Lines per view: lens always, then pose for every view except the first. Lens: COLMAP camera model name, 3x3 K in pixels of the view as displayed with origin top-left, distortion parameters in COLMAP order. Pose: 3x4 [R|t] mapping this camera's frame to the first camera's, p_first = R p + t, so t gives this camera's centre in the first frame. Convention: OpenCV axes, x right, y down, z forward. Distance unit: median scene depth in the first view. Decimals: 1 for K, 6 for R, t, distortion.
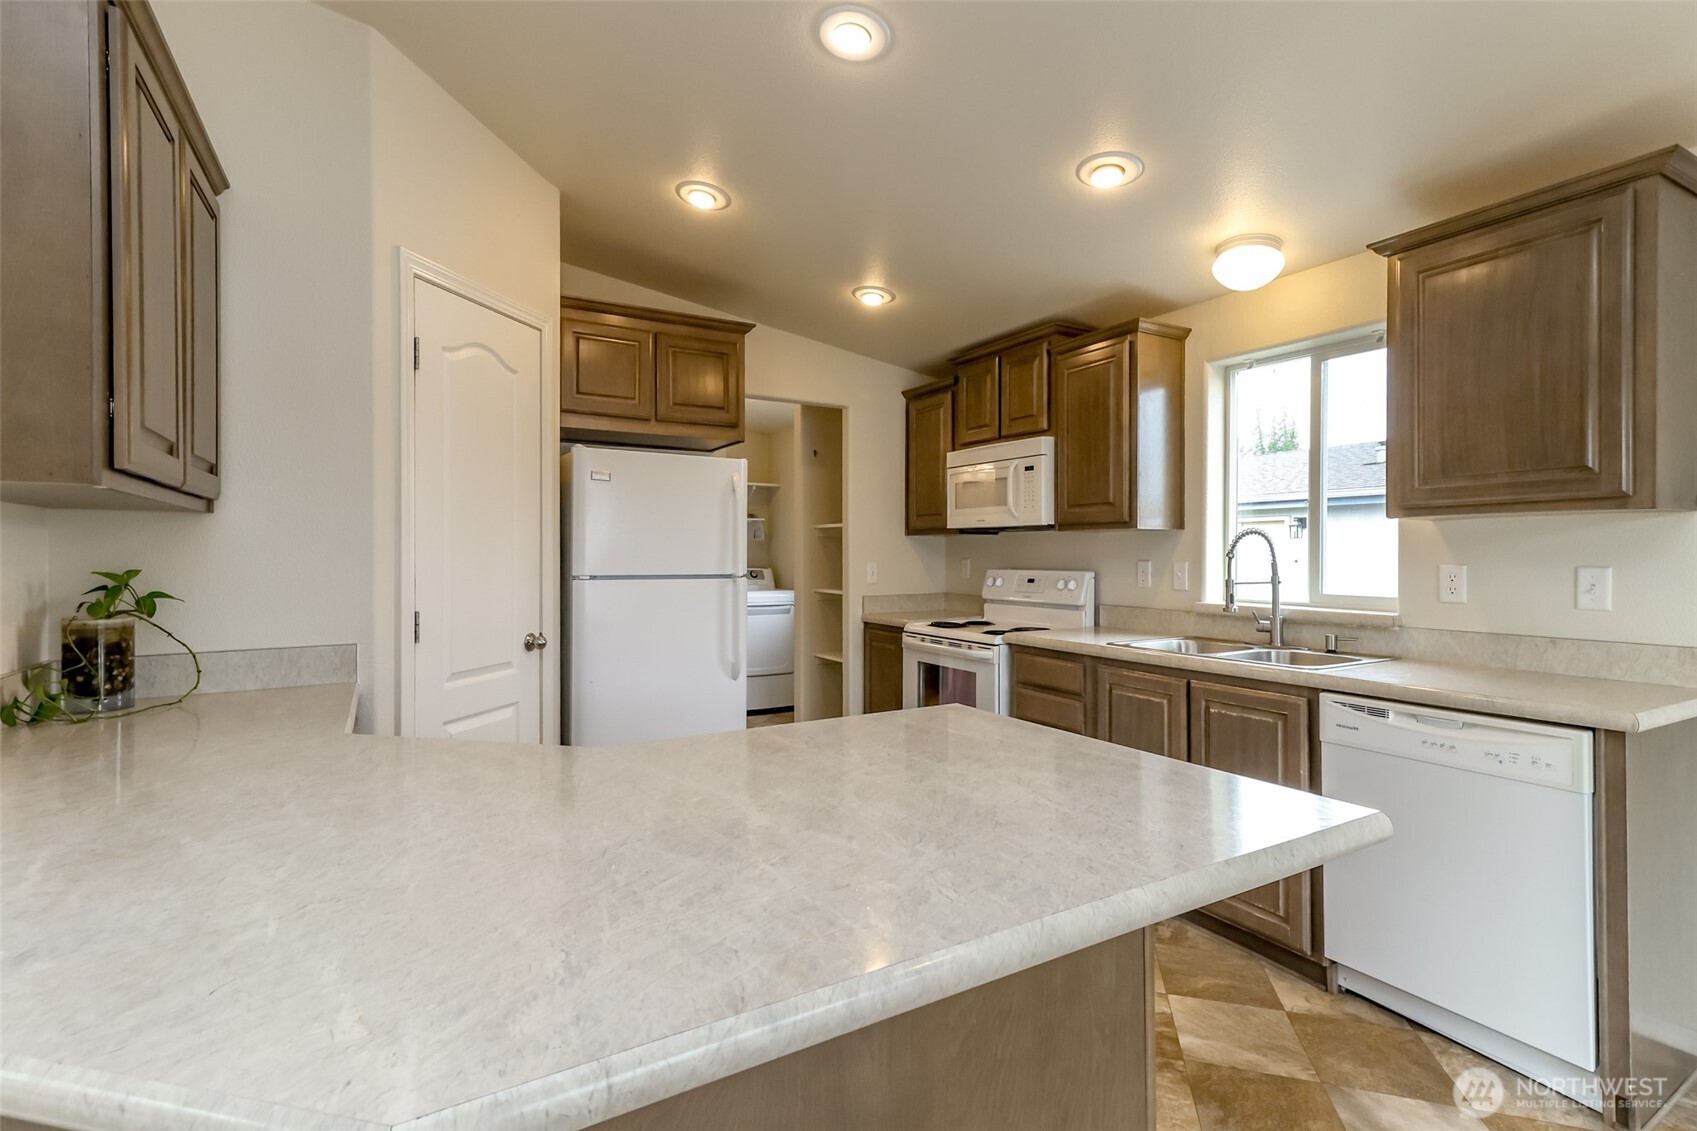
lens RADIAL K [[785.4, 0, 869.4], [0, 785.4, 551.6], [0, 0, 1]] dist [0.015500, 0.000434]
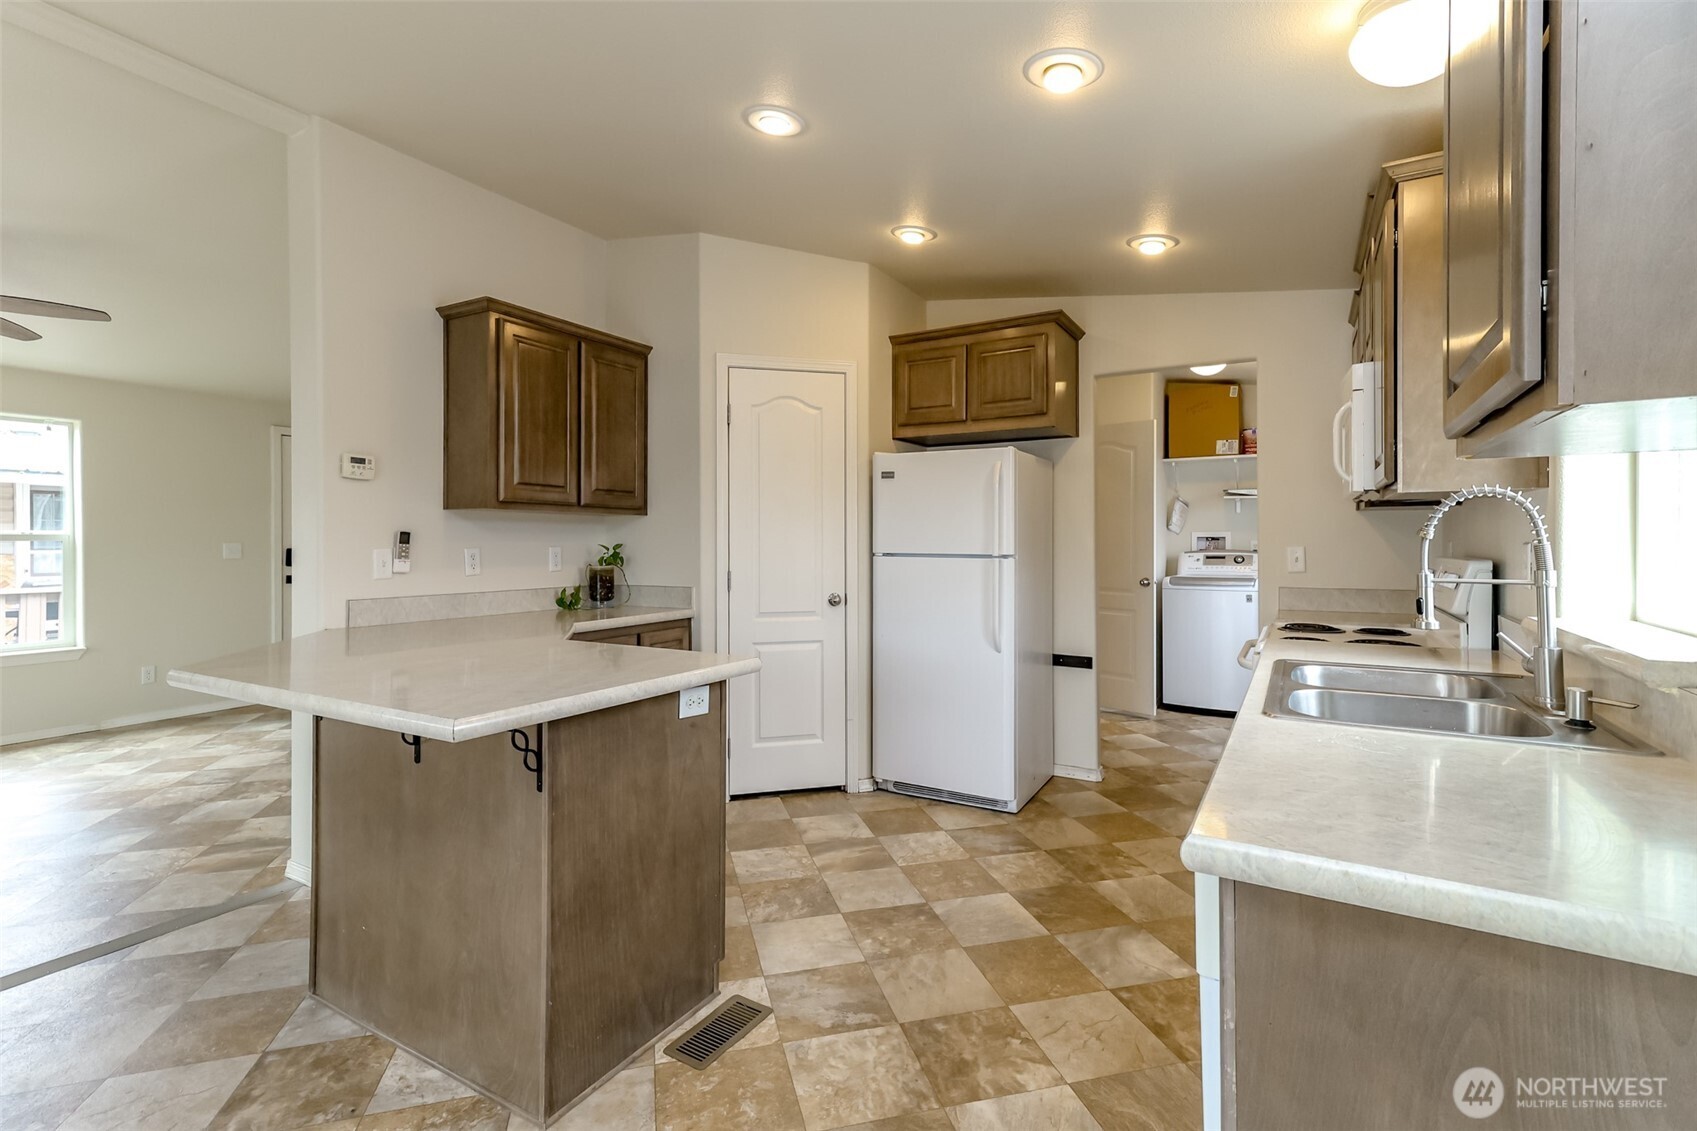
lens RADIAL K [[785.4, 0, 848.5], [0, 785.4, 551.0], [0, 0, 1]] dist [0.015500, 0.000434]
pose [[0.463394, -0.004143, -0.886143, 0.769426], [0.002724, 0.999991, -0.003250, 0.031523], [0.886148, -0.000907, 0.463401, 0.359016]]
